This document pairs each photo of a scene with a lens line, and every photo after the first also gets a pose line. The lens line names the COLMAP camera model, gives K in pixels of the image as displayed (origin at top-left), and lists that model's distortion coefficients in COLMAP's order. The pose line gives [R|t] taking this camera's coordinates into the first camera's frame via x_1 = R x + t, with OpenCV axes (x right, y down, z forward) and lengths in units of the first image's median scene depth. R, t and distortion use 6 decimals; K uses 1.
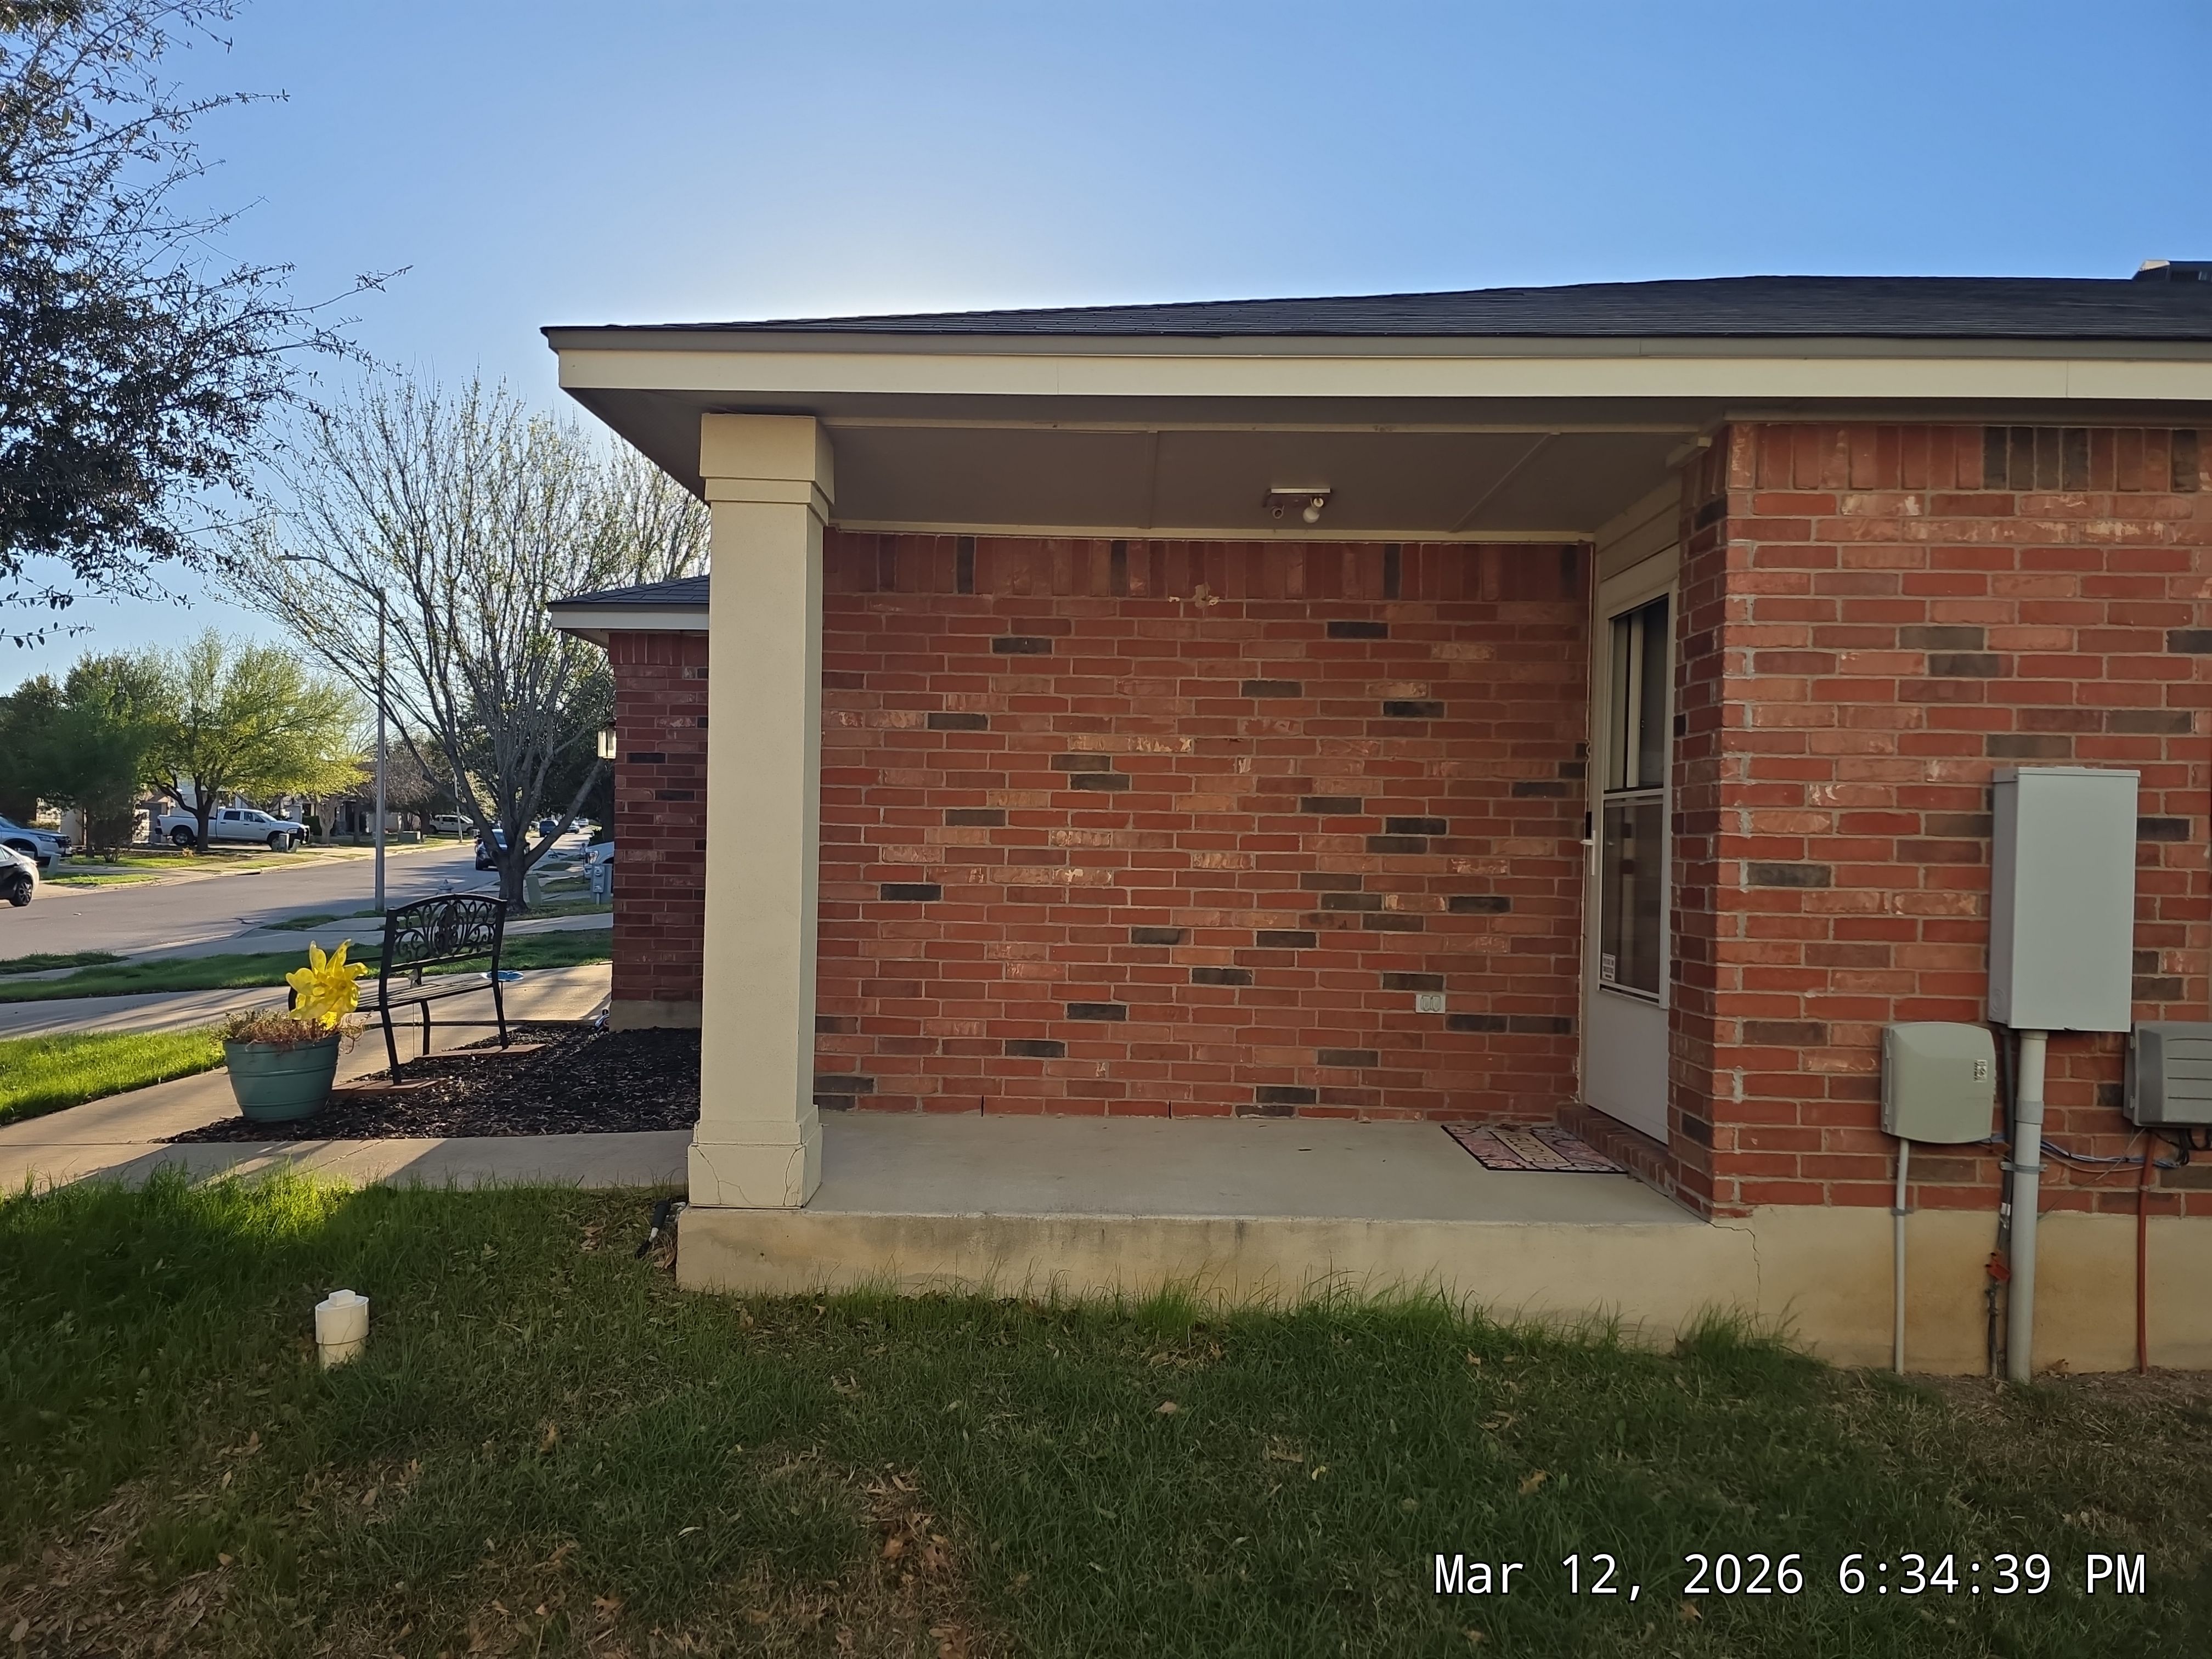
lens RADIAL K [[1485.3, 0, 1061.3], [0, 1485.3, 828.4], [0, 0, 1]] dist [0.078292, -0.000091]
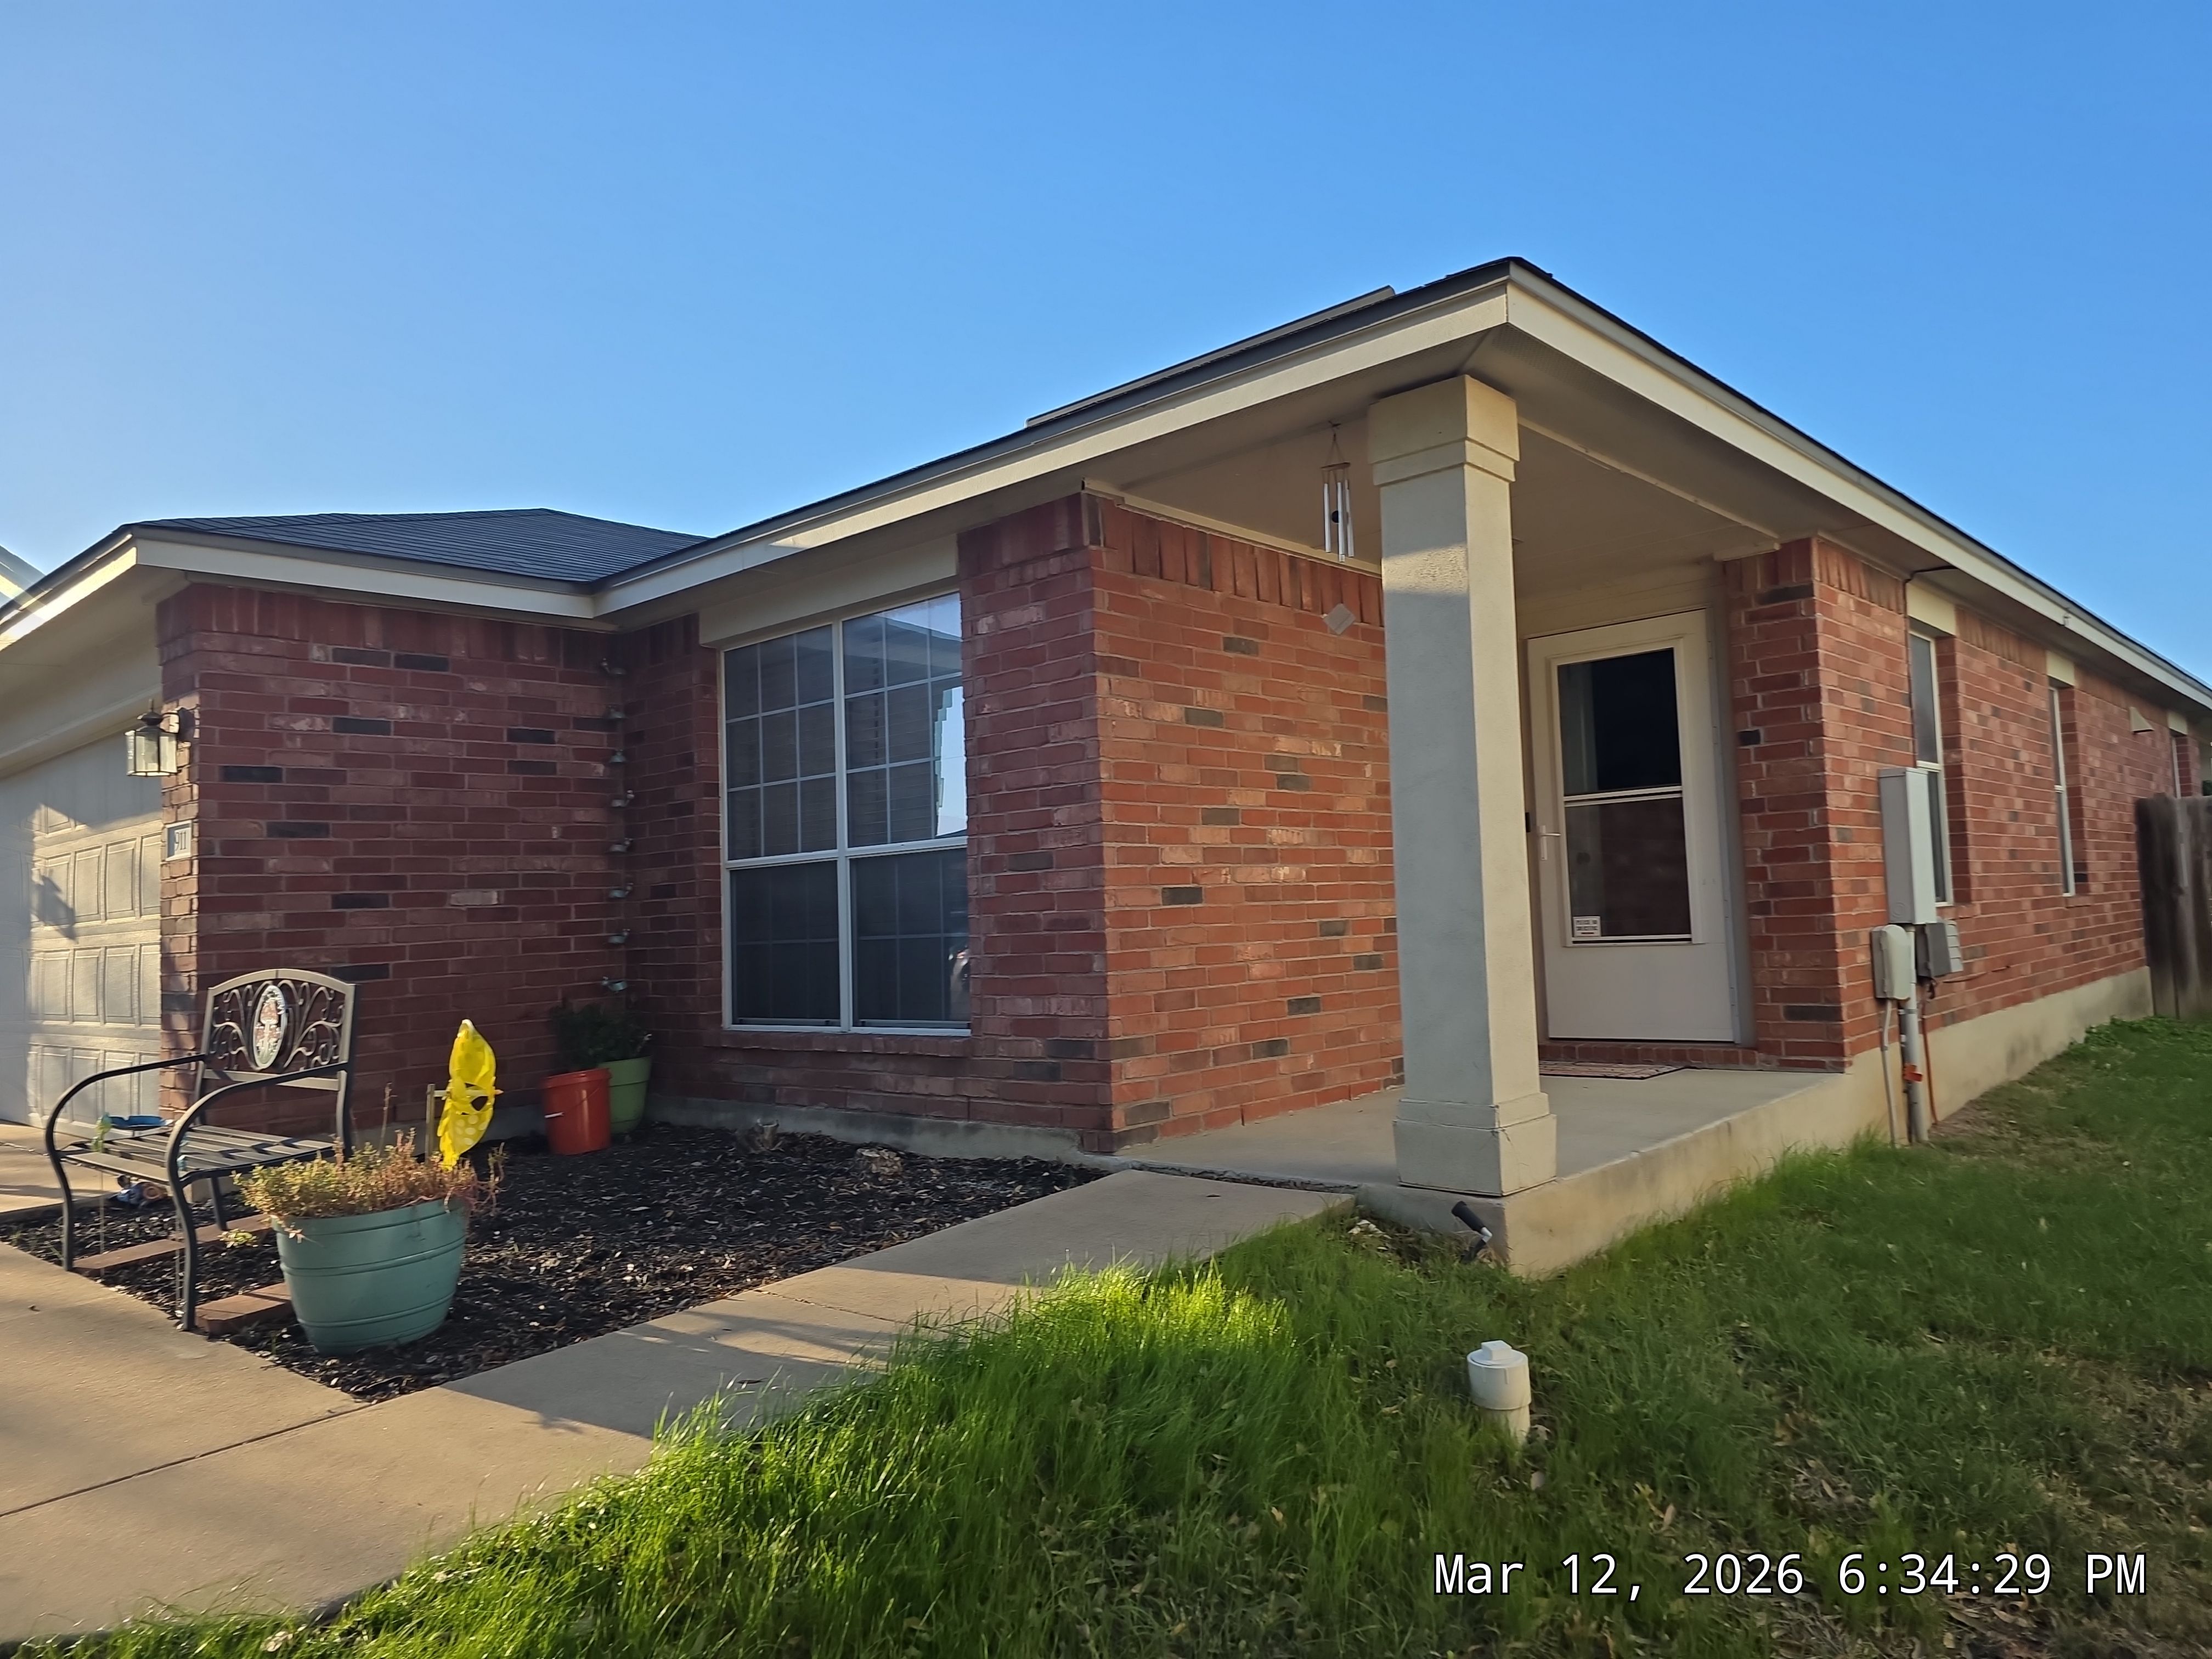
lens RADIAL K [[1524.1, 0, 1134.0], [0, 1524.1, 776.2], [0, 0, 1]] dist [0.066513, -0.064605]
pose [[0.644960, 0.023977, 0.763840, -0.858127], [0.049441, 0.996105, -0.073013, 0.036674], [-0.762615, 0.084855, 0.641262, 0.402403]]
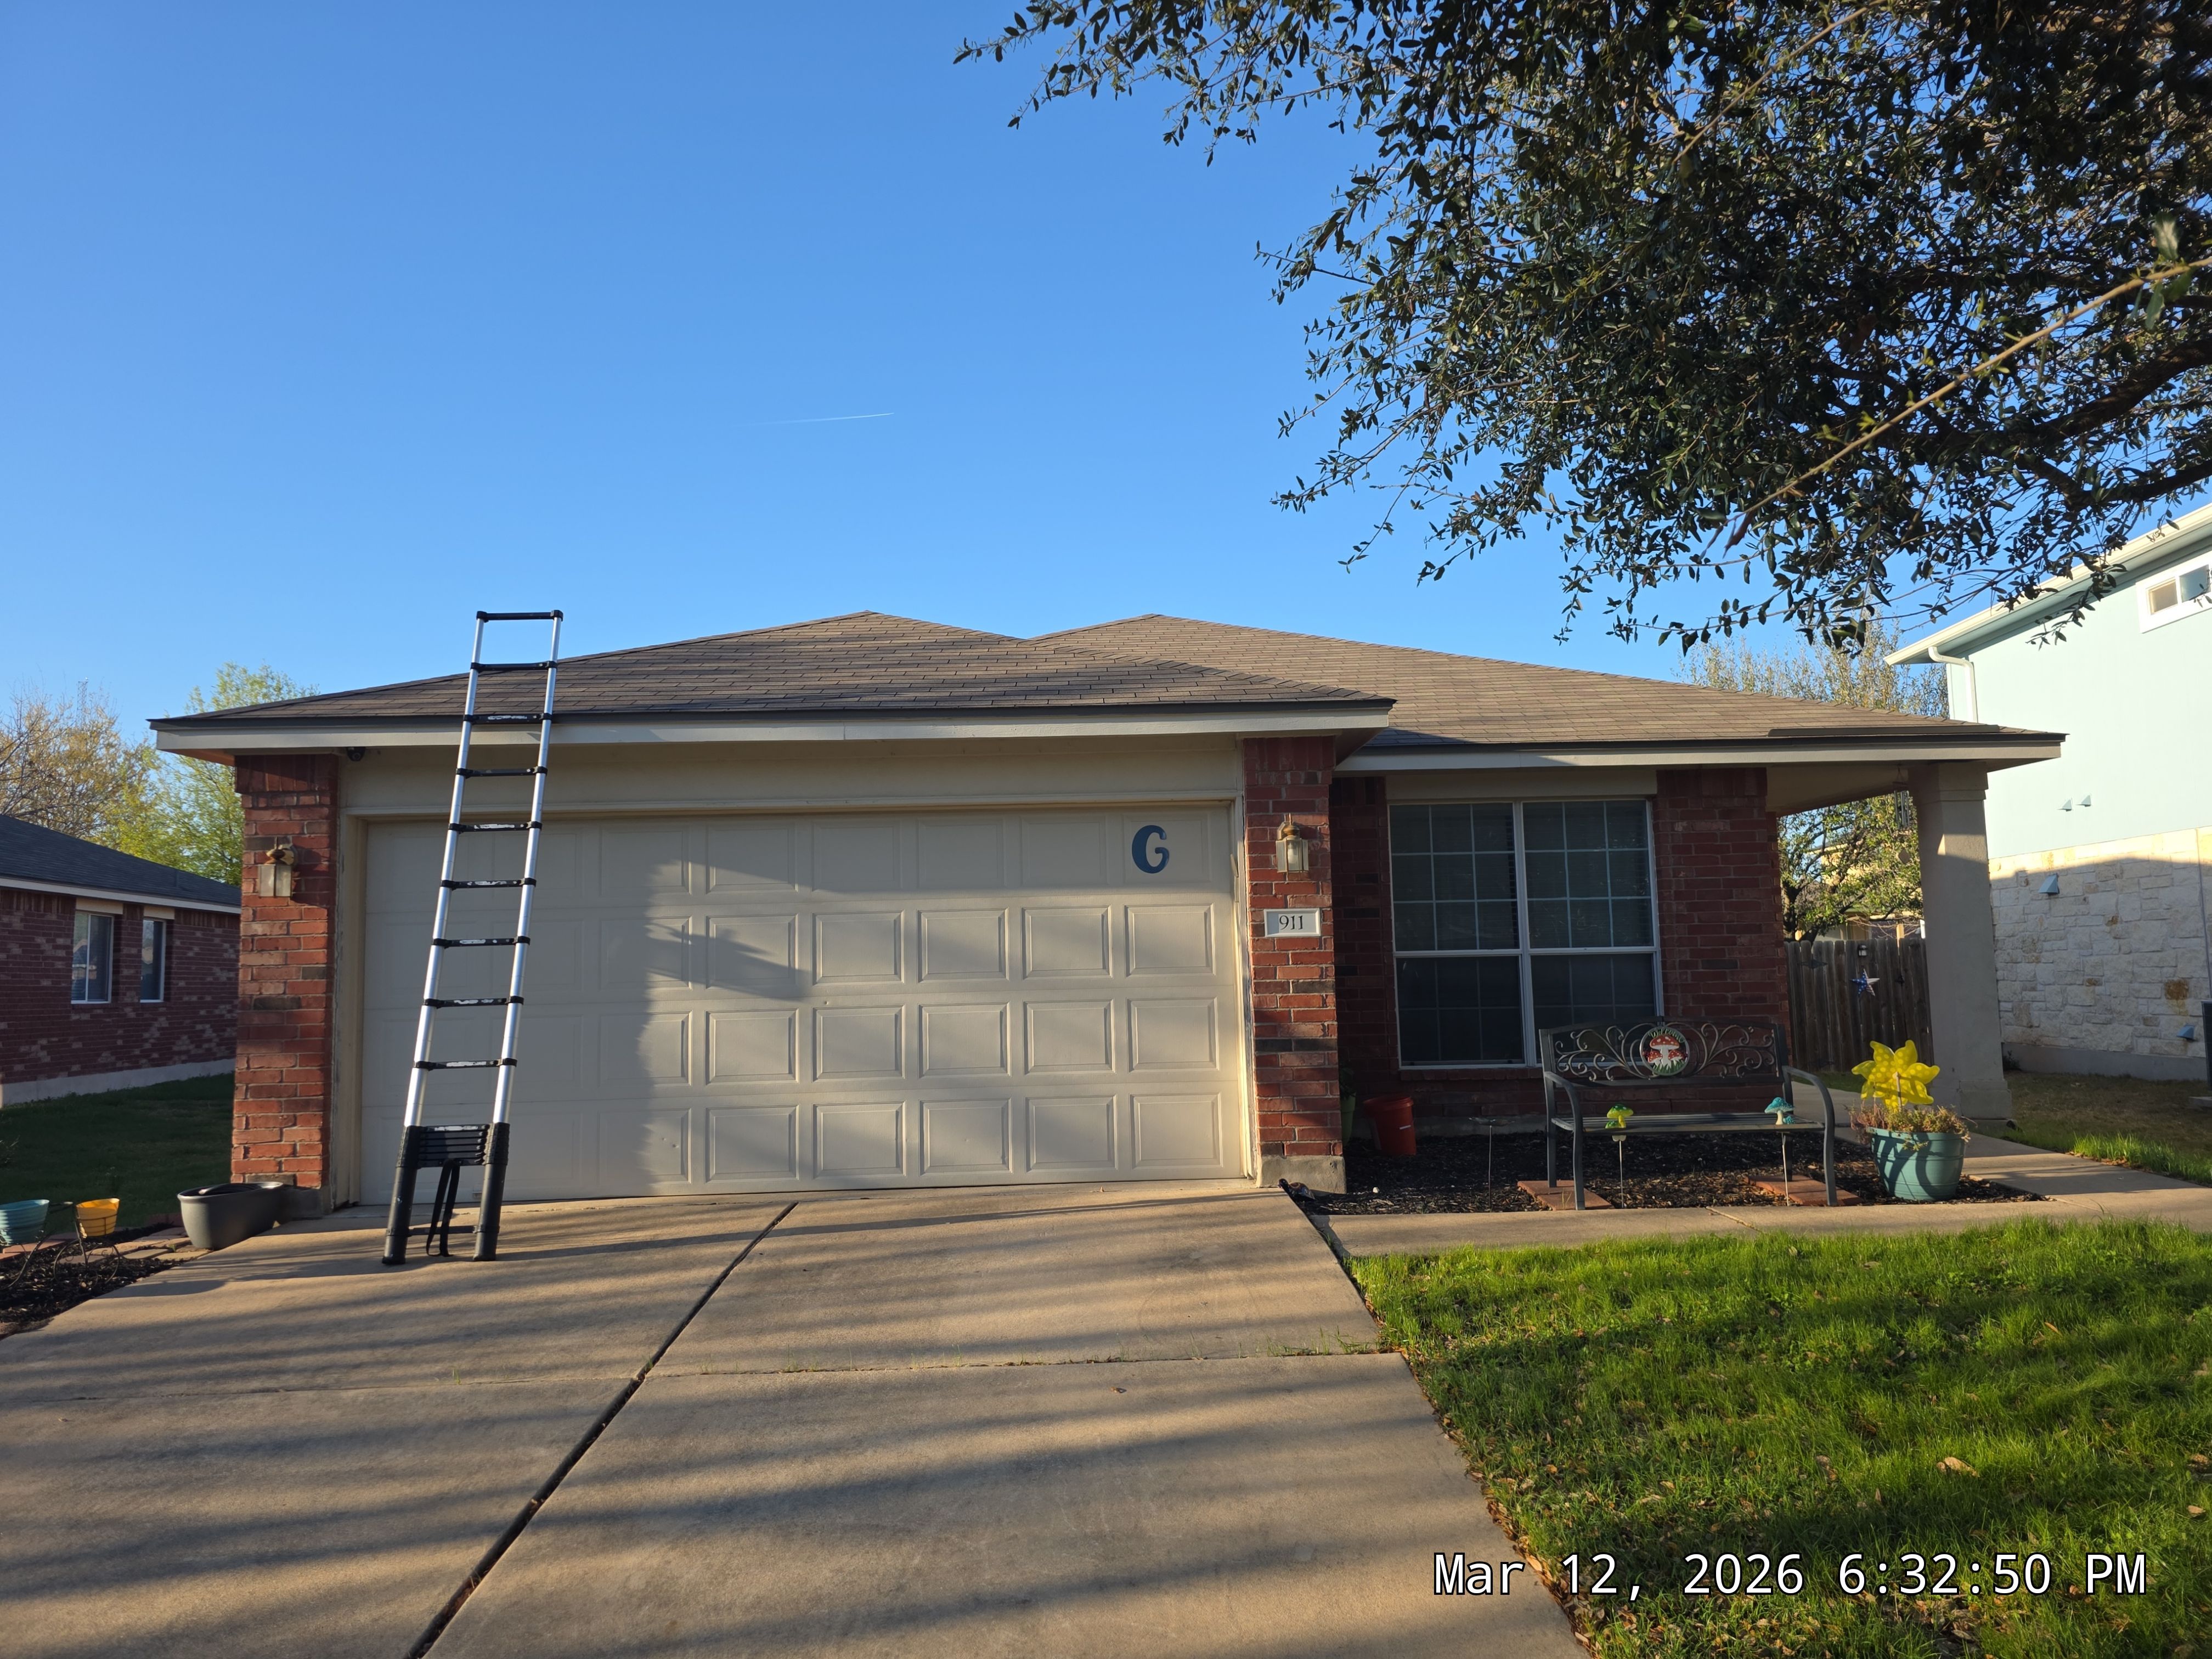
lens RADIAL K [[1485.3, 0, 1061.3], [0, 1485.3, 828.4], [0, 0, 1]] dist [0.078292, -0.000091]
pose [[-0.069107, 0.078446, 0.994520, -1.811316], [0.014927, 0.996873, -0.077595, -0.014369], [-0.997498, 0.009483, -0.070062, 1.917705]]
